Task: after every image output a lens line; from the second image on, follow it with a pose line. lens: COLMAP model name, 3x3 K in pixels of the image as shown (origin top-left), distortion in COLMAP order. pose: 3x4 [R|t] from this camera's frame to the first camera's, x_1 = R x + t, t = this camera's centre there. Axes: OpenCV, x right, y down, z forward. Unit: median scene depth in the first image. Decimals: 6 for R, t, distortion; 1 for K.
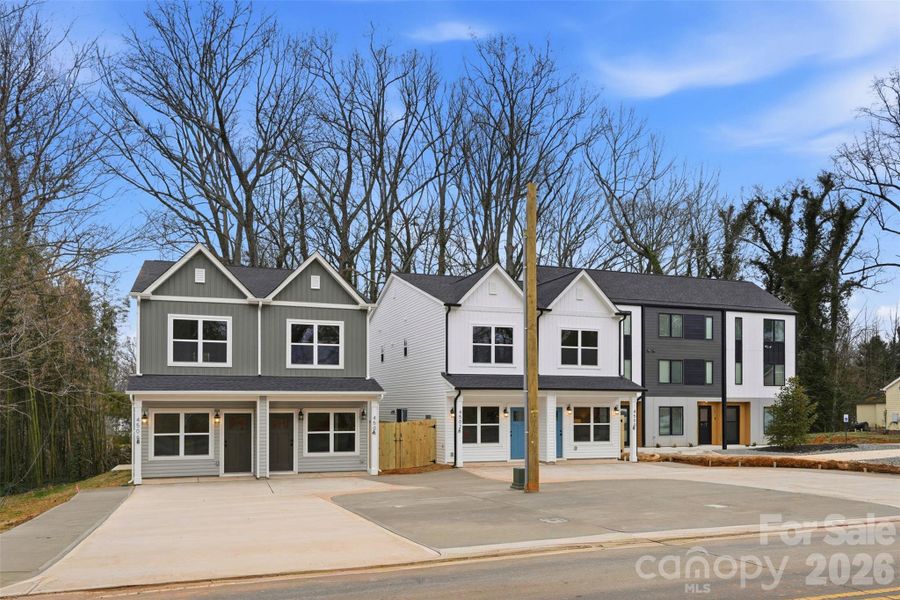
lens RADIAL K [[697.2, 0, 450.8], [0, 697.2, 400.3], [0, 0, 1]] dist [0.009716, 0.027826]
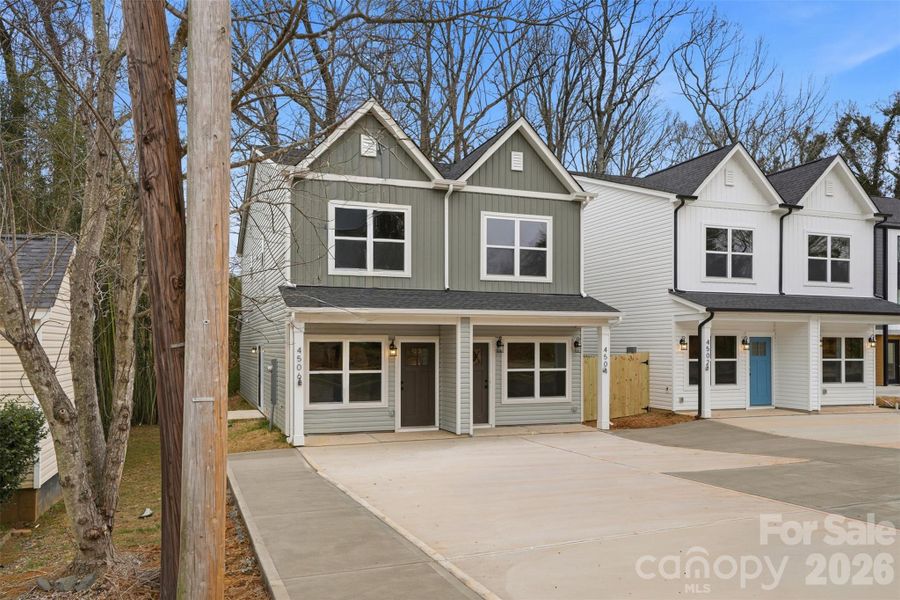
lens RADIAL K [[697.2, 0, 455.5], [0, 697.2, 339.2], [0, 0, 1]] dist [0.009716, 0.027826]
pose [[0.999847, 0.002718, 0.017283, -0.260938], [-0.002751, 0.999995, 0.001839, 0.012876], [-0.017278, -0.001886, 0.999849, 0.272144]]
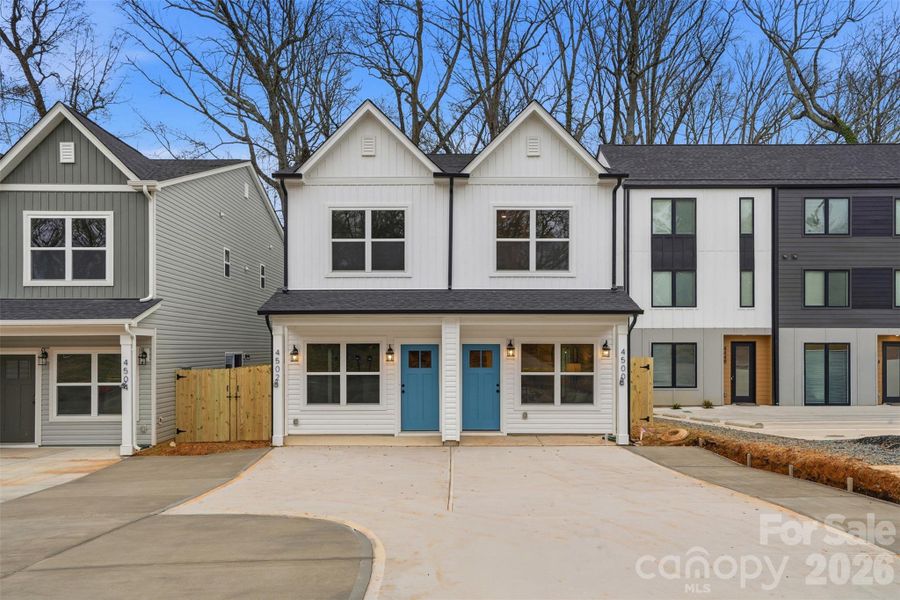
lens RADIAL K [[677.1, 0, 461.9], [0, 677.1, 341.8], [0, 0, 1]] dist [0.009055, 0.020612]
pose [[0.943363, -0.004328, -0.331735, 0.349299], [0.006287, 0.999969, 0.004832, 0.005710], [0.331704, -0.006644, 0.943360, 0.506765]]
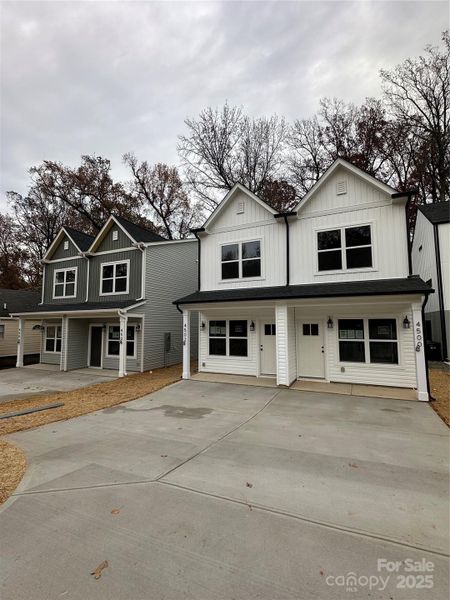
lens RADIAL K [[281.6, 0, 222.6], [0, 281.6, 298.3], [0, 0, 1]] dist [-0.004179, 0.001520]
pose [[0.698262, -0.071190, -0.712294, 0.357094], [0.012612, 0.996112, -0.087192, 0.013650], [0.715731, 0.051899, 0.696445, 0.735024]]
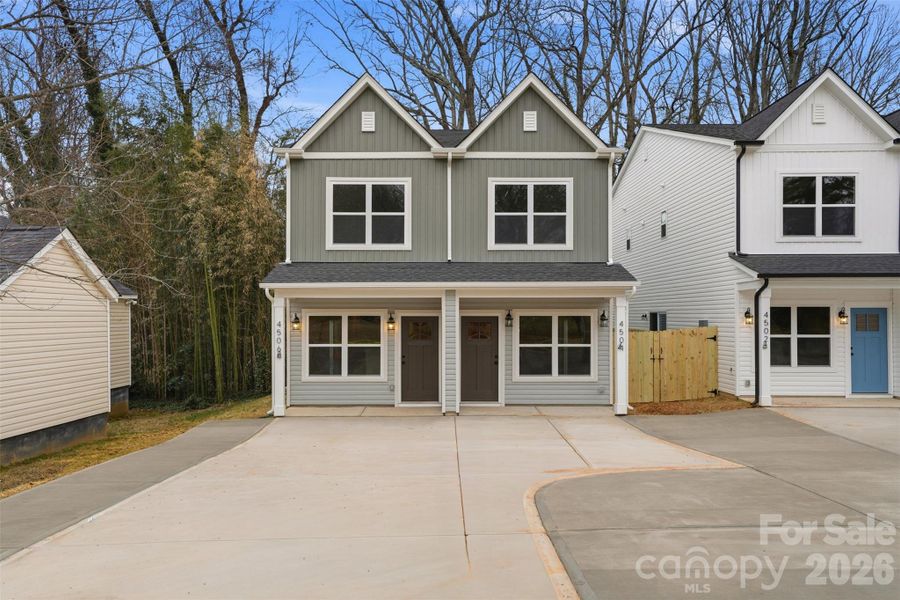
lens RADIAL K [[697.2, 0, 449.2], [0, 697.2, 307.3], [0, 0, 1]] dist [0.009716, 0.027826]
pose [[0.942748, -0.003358, -0.333489, -0.042966], [0.002753, 0.999994, -0.002287, 0.010640], [0.333494, 0.001238, 0.942751, 0.331914]]
